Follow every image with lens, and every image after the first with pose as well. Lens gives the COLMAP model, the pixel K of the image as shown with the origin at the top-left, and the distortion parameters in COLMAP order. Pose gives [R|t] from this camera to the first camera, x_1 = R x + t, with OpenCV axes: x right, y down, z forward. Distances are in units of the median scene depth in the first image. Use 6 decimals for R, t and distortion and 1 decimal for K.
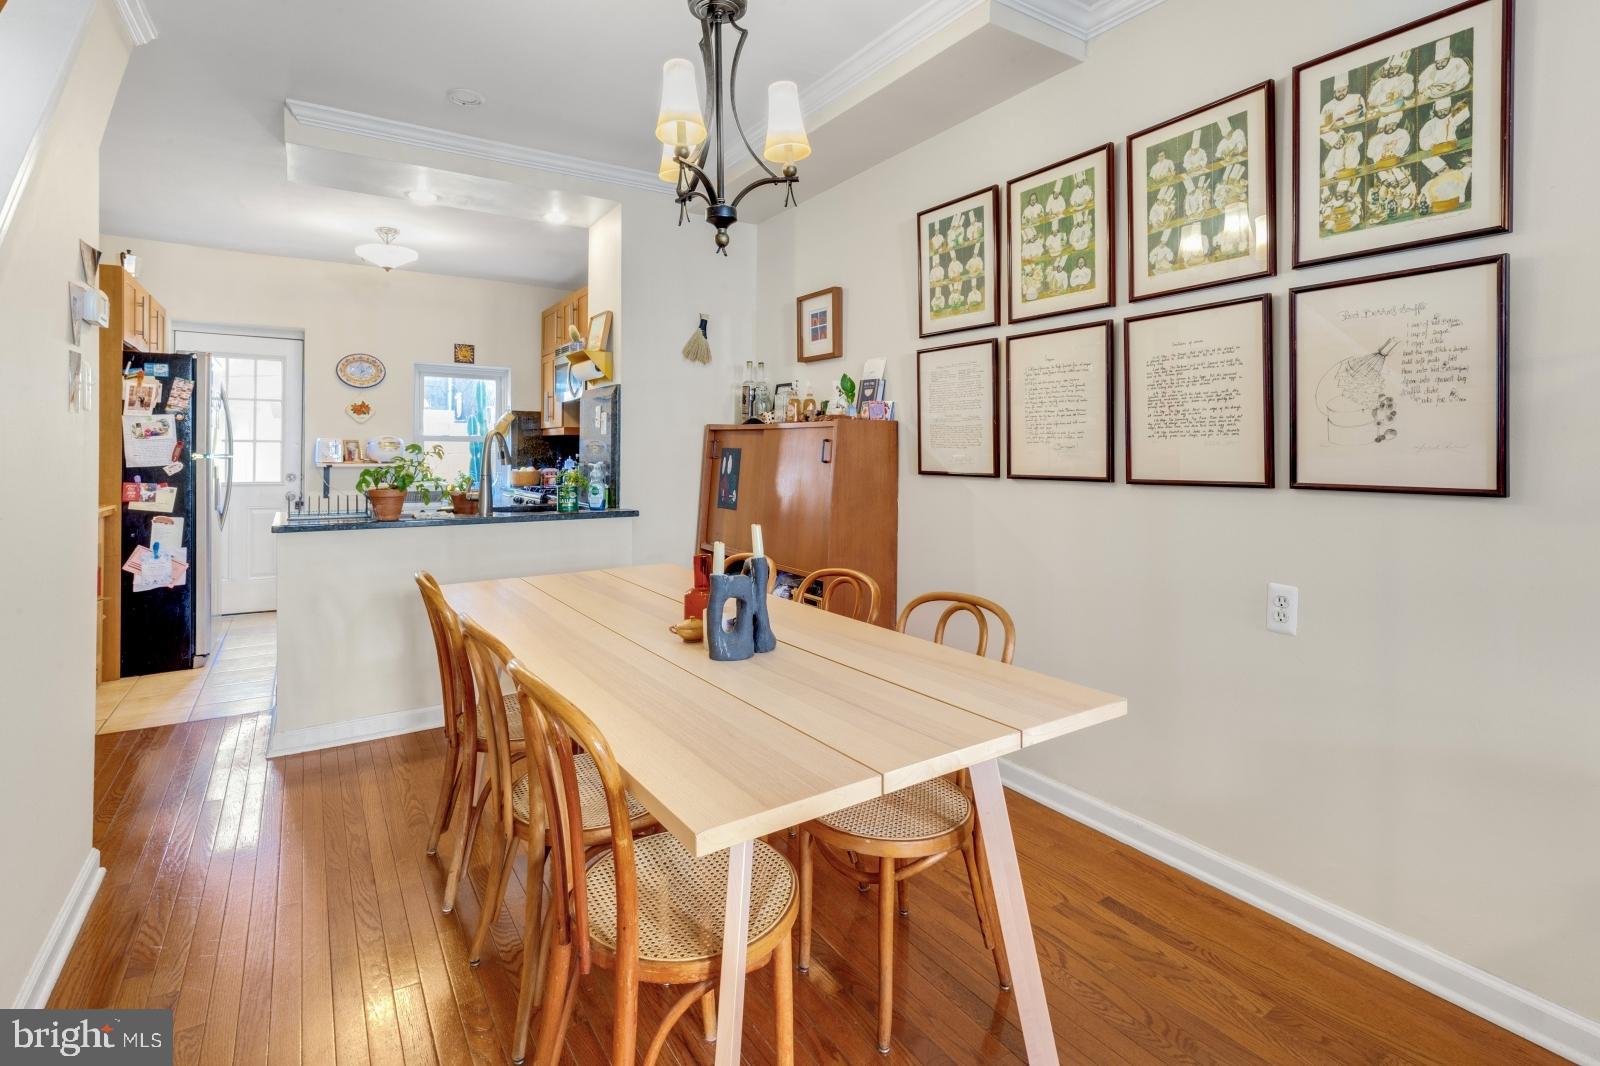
lens RADIAL K [[760.2, 0, 778.7], [0, 760.2, 451.1], [0, 0, 1]] dist [-0.001063, -0.000112]
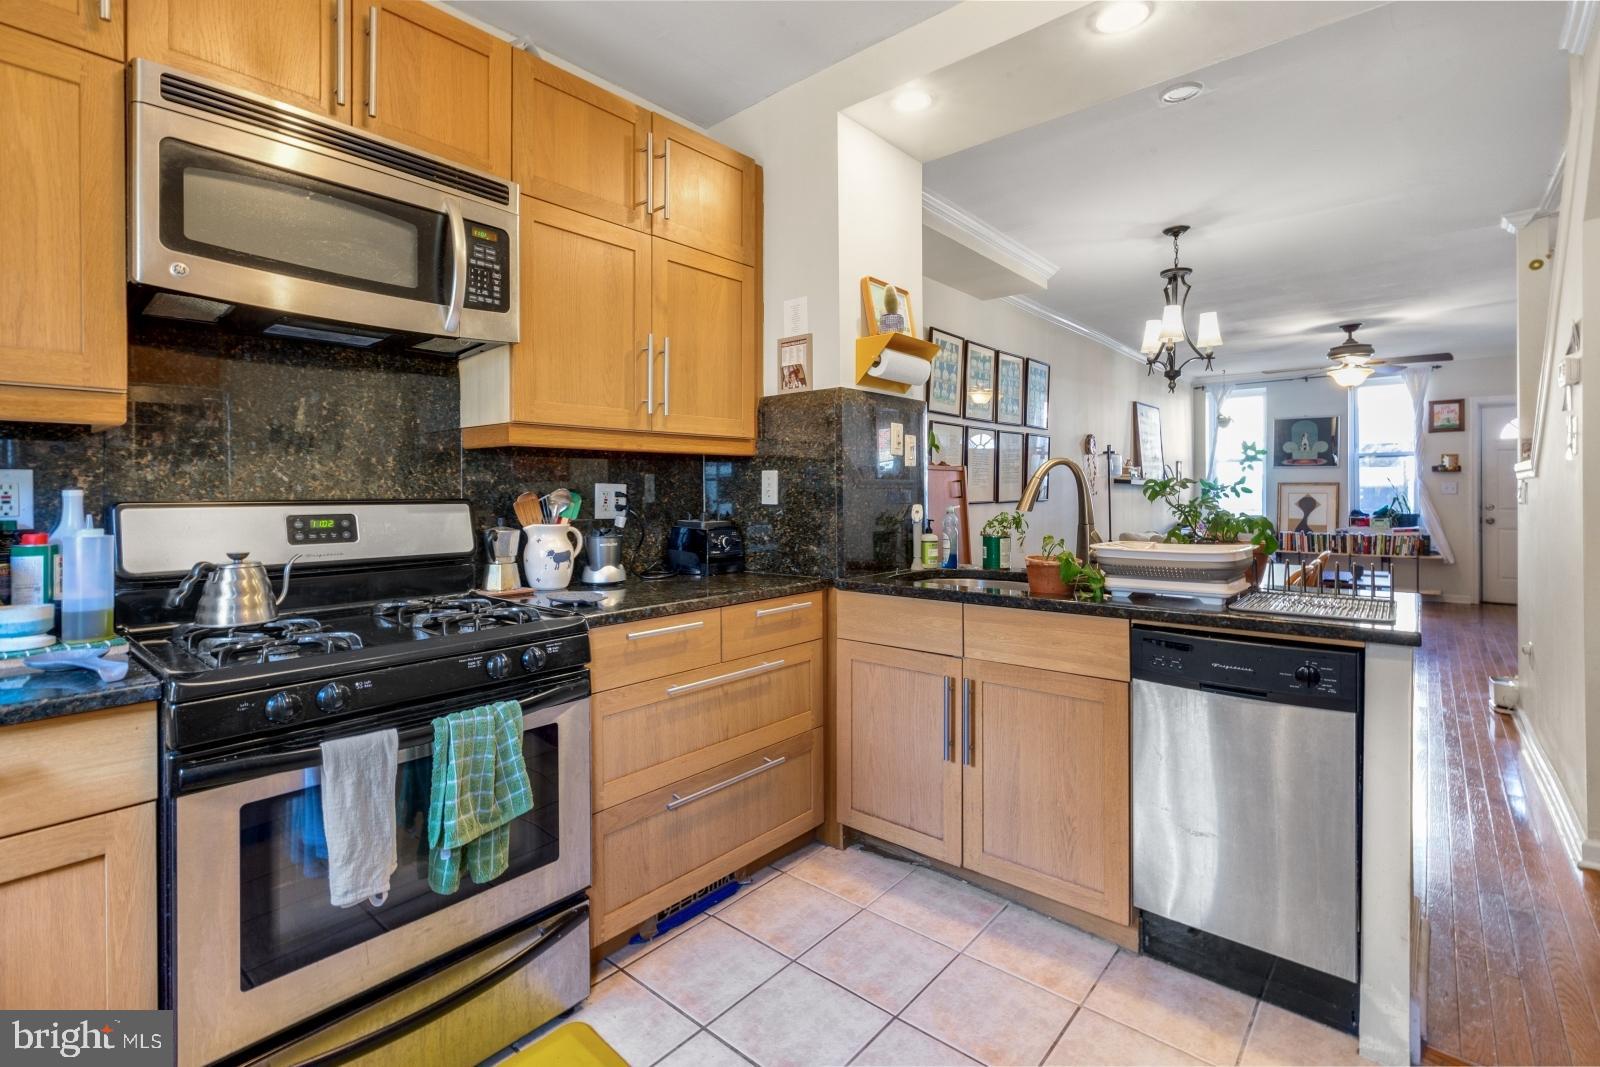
lens RADIAL K [[735.1, 0, 790.0], [0, 735.1, 492.0], [0, 0, 1]] dist [-0.000667, -0.000775]
pose [[-0.293446, -0.003052, 0.955971, -0.842884], [0.004017, 0.999982, 0.004426, -0.001170], [-0.955967, 0.005139, -0.293428, 1.295873]]
